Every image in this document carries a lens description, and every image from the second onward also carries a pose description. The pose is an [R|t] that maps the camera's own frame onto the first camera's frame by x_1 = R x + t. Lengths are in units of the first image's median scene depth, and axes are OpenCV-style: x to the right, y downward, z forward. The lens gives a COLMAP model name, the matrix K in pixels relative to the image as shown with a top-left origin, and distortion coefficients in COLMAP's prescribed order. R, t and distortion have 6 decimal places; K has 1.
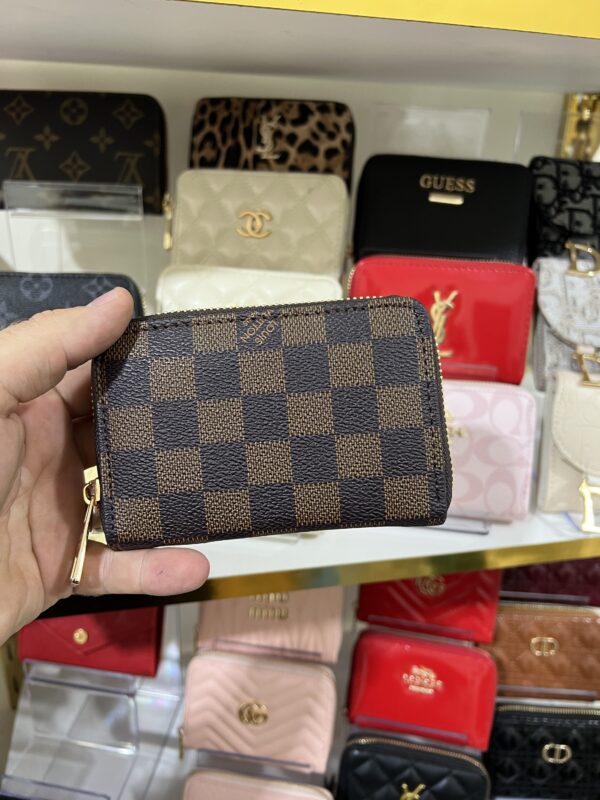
lens RADIAL K [[603.0, 0, 287.9], [0, 603.0, 403.0], [0, 0, 1]] dist [0.003271, -0.022696]
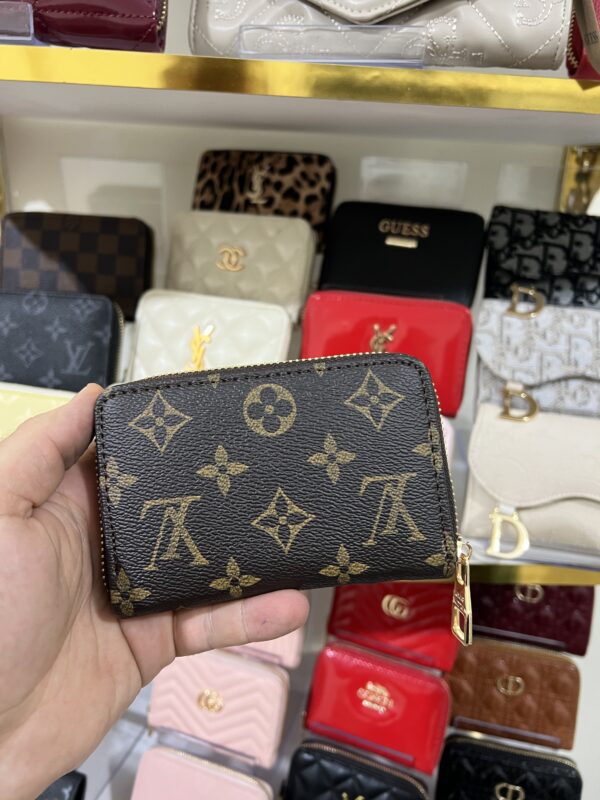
lens RADIAL K [[603.0, 0, 293.8], [0, 603.0, 407.7], [0, 0, 1]] dist [0.003271, -0.022696]
pose [[0.983788, 0.074172, -0.163276, 0.250989], [-0.082414, 0.995614, -0.044290, 0.023977], [0.159275, 0.057028, 0.985586, -0.087982]]
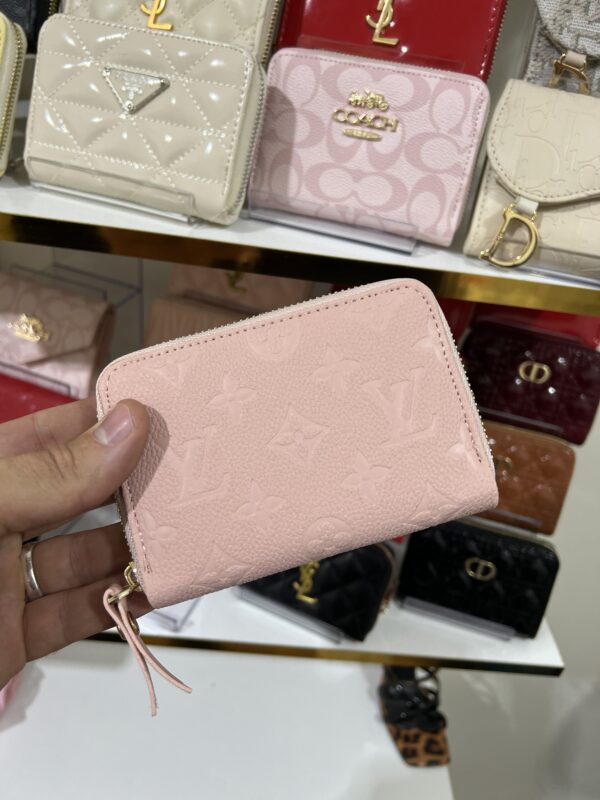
lens RADIAL K [[603.0, 0, 312.0], [0, 603.0, 413.0], [0, 0, 1]] dist [0.003271, -0.022696]
pose [[0.972192, 0.191886, -0.134249, 0.322017], [-0.167035, 0.969972, 0.176787, 0.263567], [0.164141, -0.149447, 0.975050, 0.078637]]
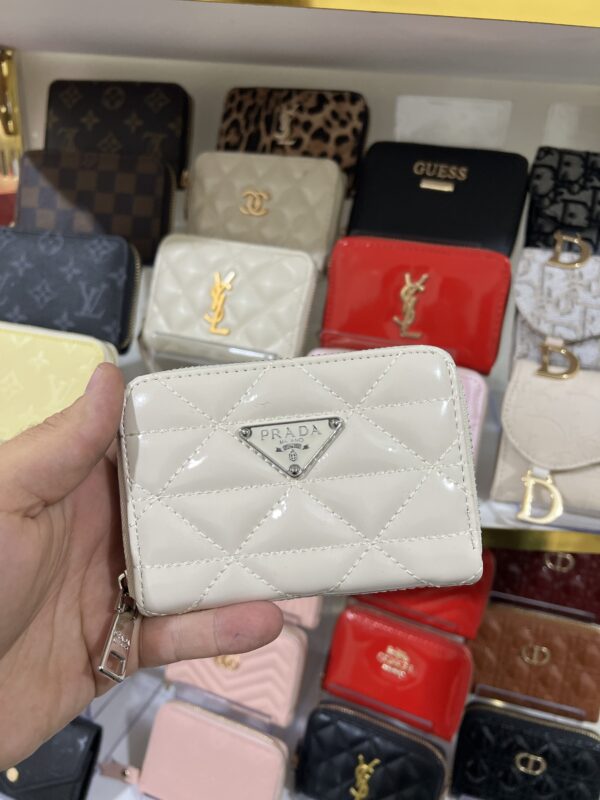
lens RADIAL K [[603.0, 0, 298.2], [0, 603.0, 402.4], [0, 0, 1]] dist [0.003271, -0.022696]
pose [[0.974151, 0.104984, -0.200022, 0.255587], [-0.105344, 0.994396, 0.008873, 0.039433], [0.199833, 0.012427, 0.979751, -0.040850]]
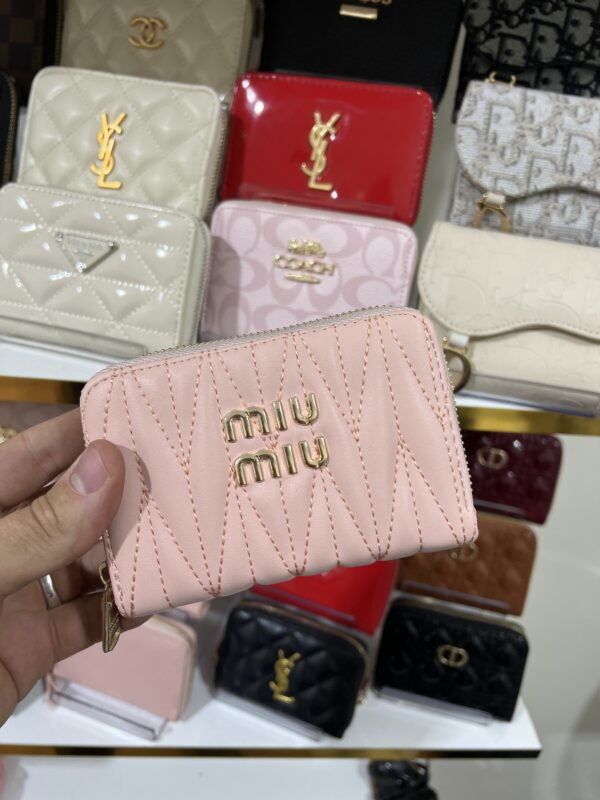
lens RADIAL K [[603.0, 0, 313.6], [0, 603.0, 413.7], [0, 0, 1]] dist [0.003271, -0.022696]
pose [[0.983648, 0.131608, -0.122950, 0.352159], [-0.117332, 0.986185, 0.116926, 0.134008], [0.136639, -0.100588, 0.985501, 0.063416]]
